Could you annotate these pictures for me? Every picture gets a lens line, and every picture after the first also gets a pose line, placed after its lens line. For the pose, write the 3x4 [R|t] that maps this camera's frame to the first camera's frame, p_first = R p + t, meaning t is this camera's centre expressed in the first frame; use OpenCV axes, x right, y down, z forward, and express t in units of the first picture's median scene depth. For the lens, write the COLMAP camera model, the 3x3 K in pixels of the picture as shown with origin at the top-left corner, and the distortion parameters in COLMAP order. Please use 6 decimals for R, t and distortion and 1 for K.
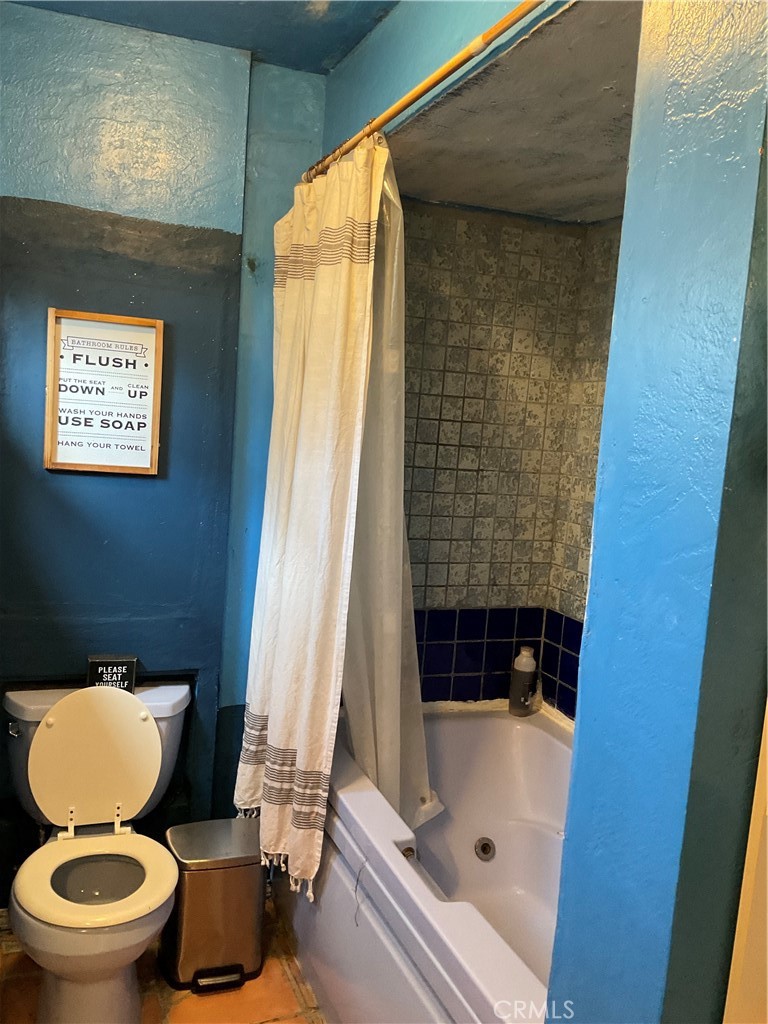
lens RADIAL K [[860.8, 0, 381.7], [0, 860.8, 511.3], [0, 0, 1]] dist [0.082489, -0.128732]
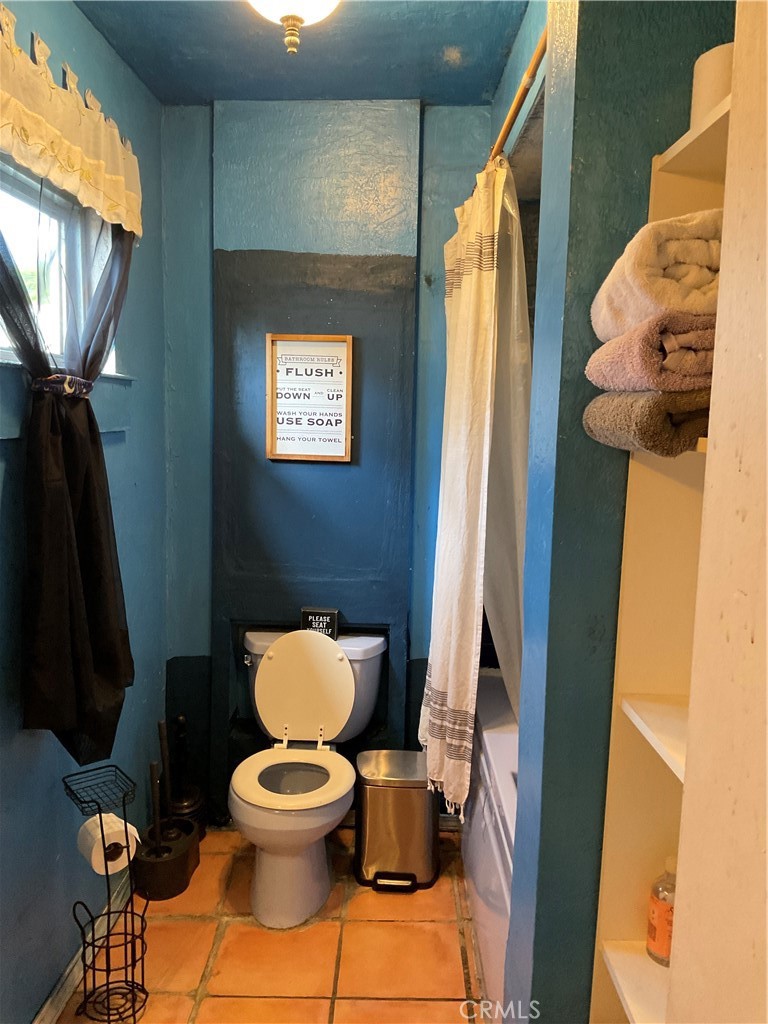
lens RADIAL K [[858.4, 0, 382.3], [0, 858.4, 508.3], [0, 0, 1]] dist [0.141315, -0.223269]
pose [[0.922053, -0.008048, -0.386981, 0.260135], [0.005025, 0.999948, -0.008824, 0.035942], [0.387032, 0.006191, 0.922045, -0.108755]]
